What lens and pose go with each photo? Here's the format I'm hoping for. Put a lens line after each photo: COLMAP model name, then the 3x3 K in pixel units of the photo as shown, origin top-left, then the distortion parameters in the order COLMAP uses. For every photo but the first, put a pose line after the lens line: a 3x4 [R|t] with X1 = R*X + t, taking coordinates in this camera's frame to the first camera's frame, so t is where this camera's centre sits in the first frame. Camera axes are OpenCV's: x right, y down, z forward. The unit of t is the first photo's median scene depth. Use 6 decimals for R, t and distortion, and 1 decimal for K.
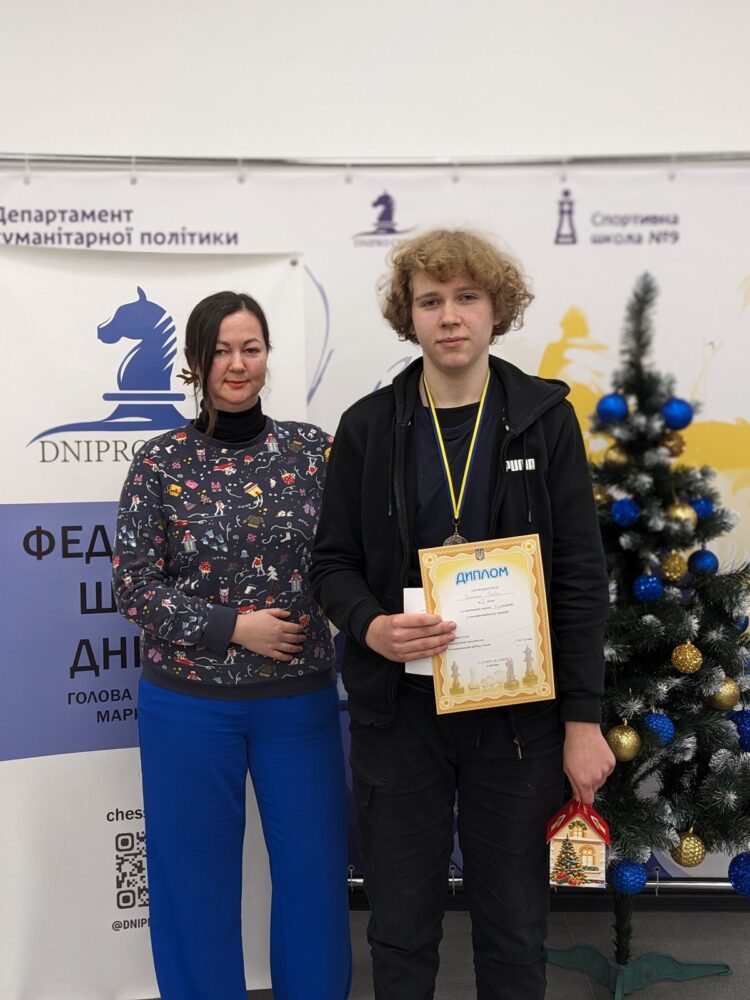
lens RADIAL K [[1175.8, 0, 353.9], [0, 1175.8, 513.2], [0, 0, 1]] dist [-0.002302, 0.000000]
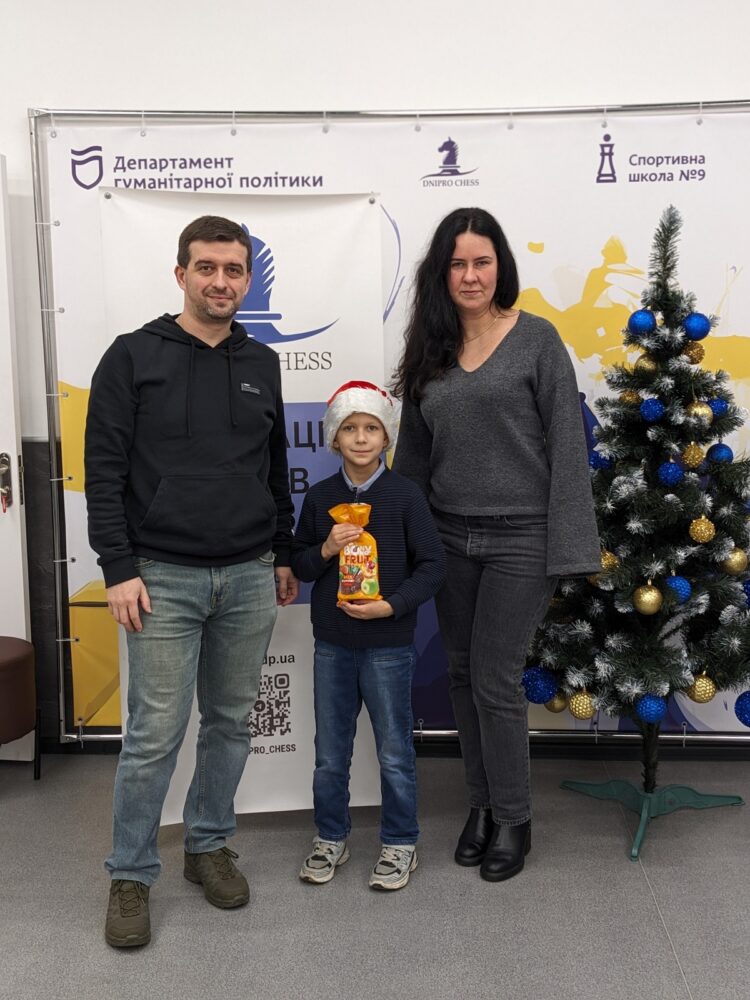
lens RADIAL K [[1175.8, 0, 367.0], [0, 1175.8, 500.1], [0, 0, 1]] dist [-0.002302, 0.000000]
pose [[0.999003, -0.001765, -0.044605, -0.004041], [0.003612, 0.999138, 0.041363, 0.039010], [0.044493, -0.041483, 0.998148, -0.198306]]
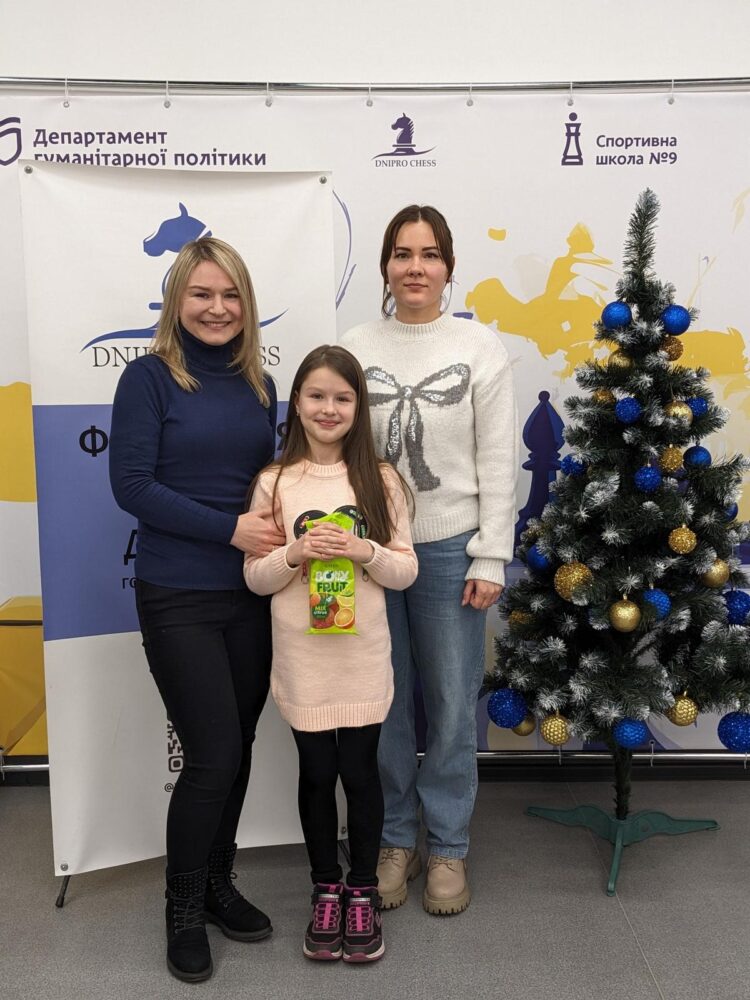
lens RADIAL K [[1175.8, 0, 368.3], [0, 1175.8, 514.4], [0, 0, 1]] dist [-0.002302, 0.000000]
pose [[0.999741, -0.006934, 0.021661, -0.035666], [0.005716, 0.998426, 0.055788, 0.032892], [-0.022014, -0.055650, 0.998208, -0.096032]]
